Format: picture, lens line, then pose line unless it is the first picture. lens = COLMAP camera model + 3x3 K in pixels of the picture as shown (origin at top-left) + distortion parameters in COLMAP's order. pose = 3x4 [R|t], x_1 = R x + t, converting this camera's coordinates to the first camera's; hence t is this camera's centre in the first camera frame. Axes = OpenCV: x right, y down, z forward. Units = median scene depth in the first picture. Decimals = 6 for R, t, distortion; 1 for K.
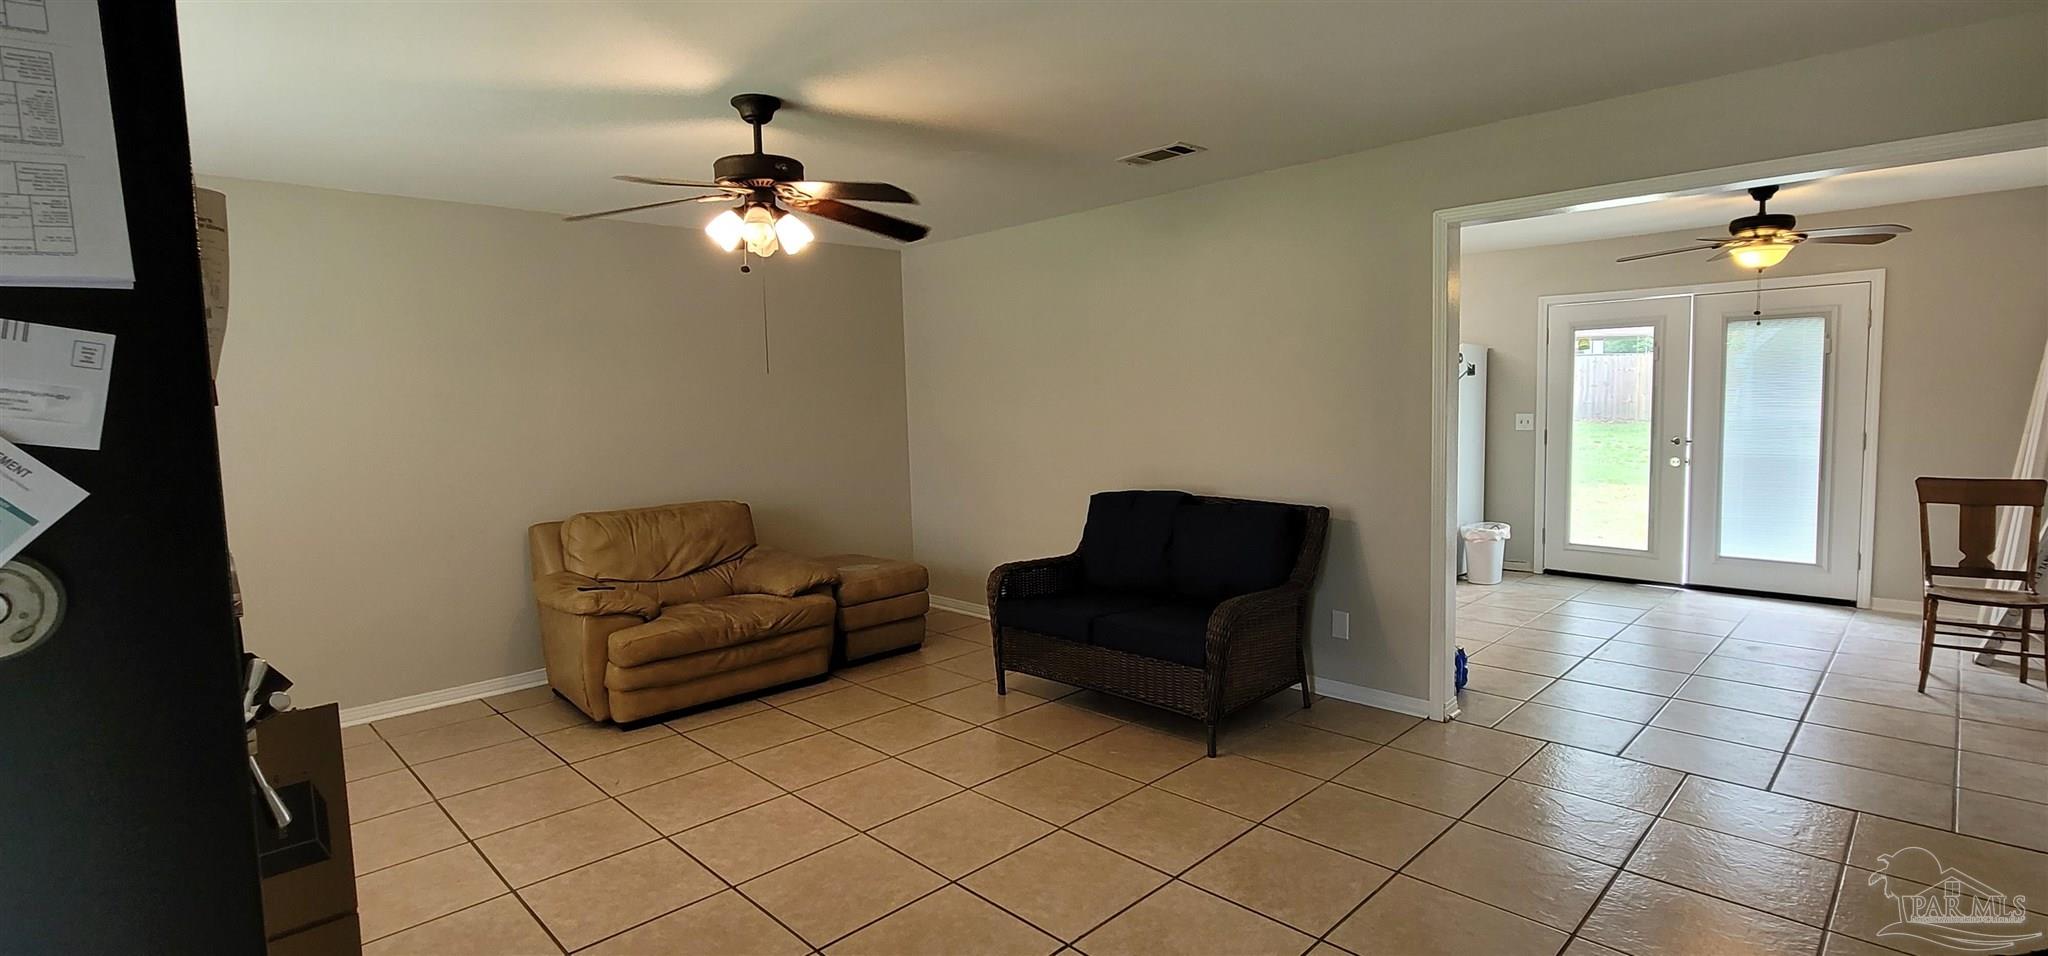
lens RADIAL K [[922.6, 0, 1035.5], [0, 922.6, 467.8], [0, 0, 1]] dist [-0.003464, 0.000459]
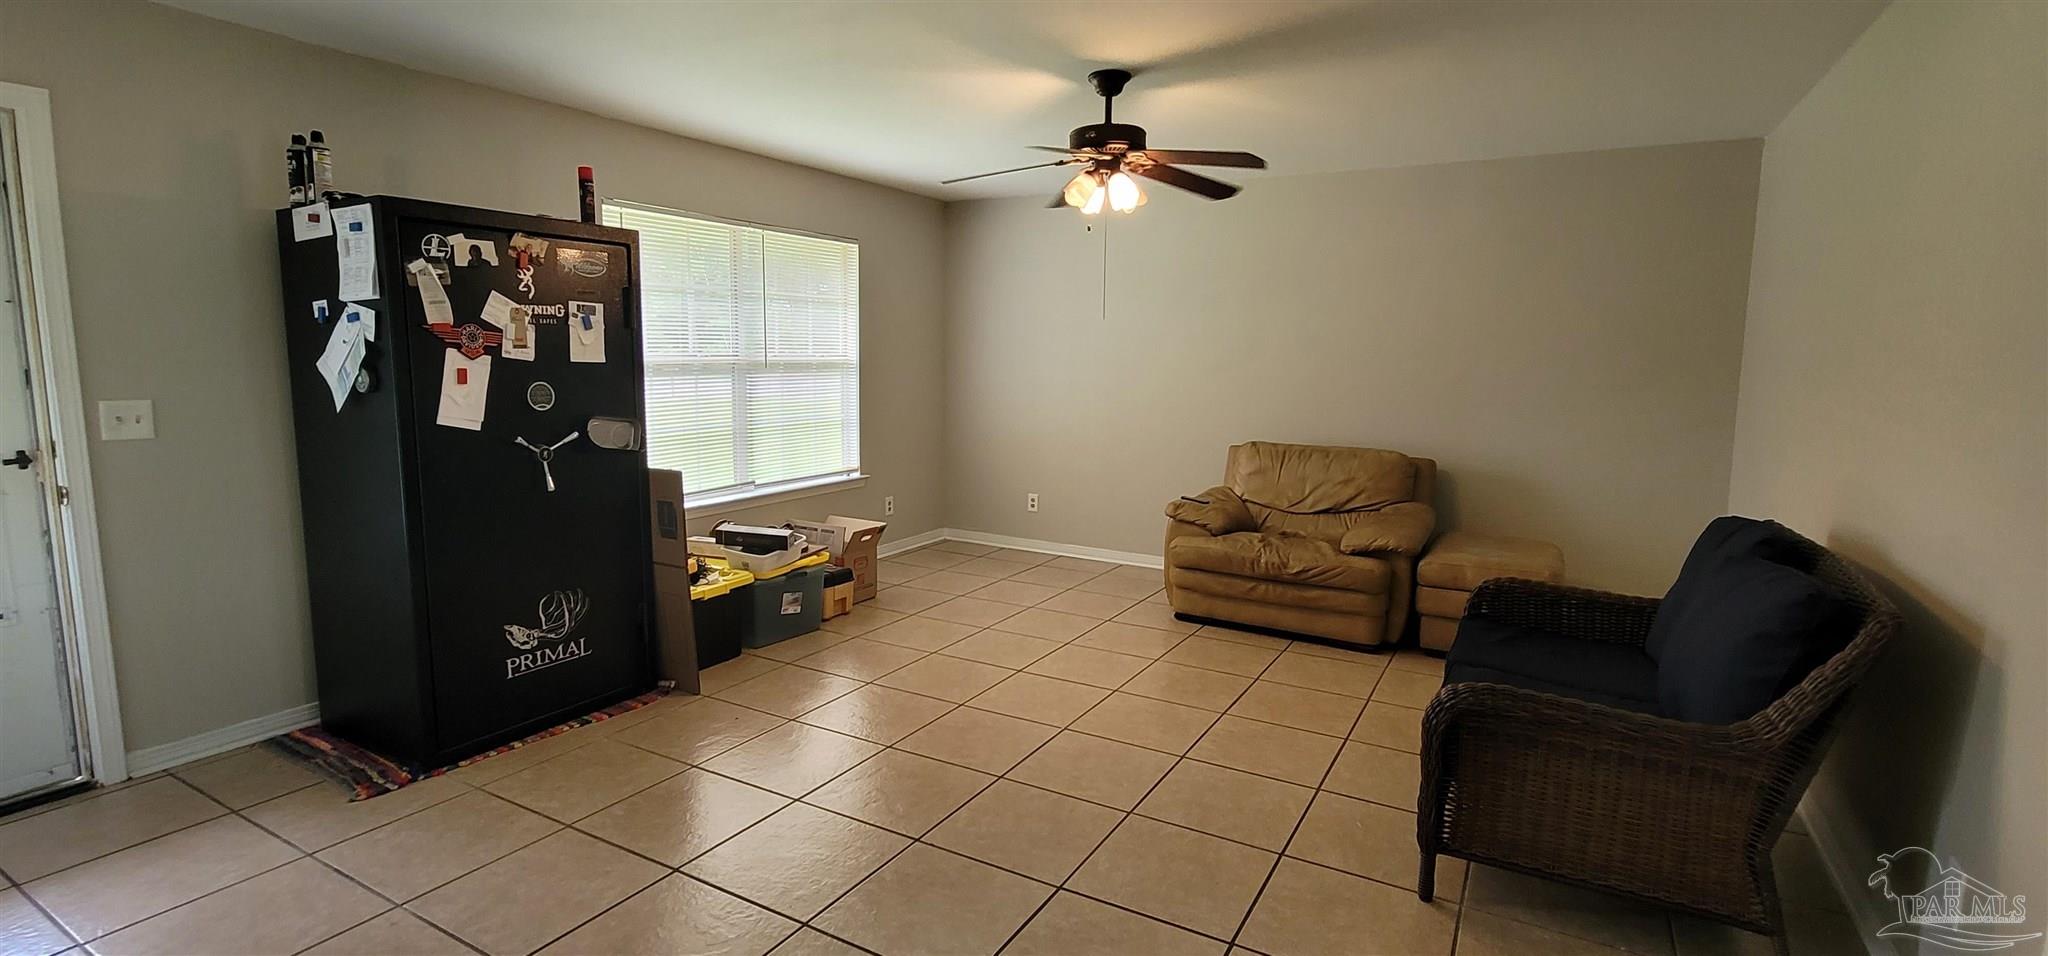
lens RADIAL K [[922.6, 0, 1030.0], [0, 922.6, 474.3], [0, 0, 1]] dist [-0.003464, 0.000459]
pose [[0.278669, 0.160258, -0.946922, 0.564921], [-0.093902, 0.985802, 0.139203, -0.047101], [0.955786, 0.050126, 0.289761, 0.418537]]
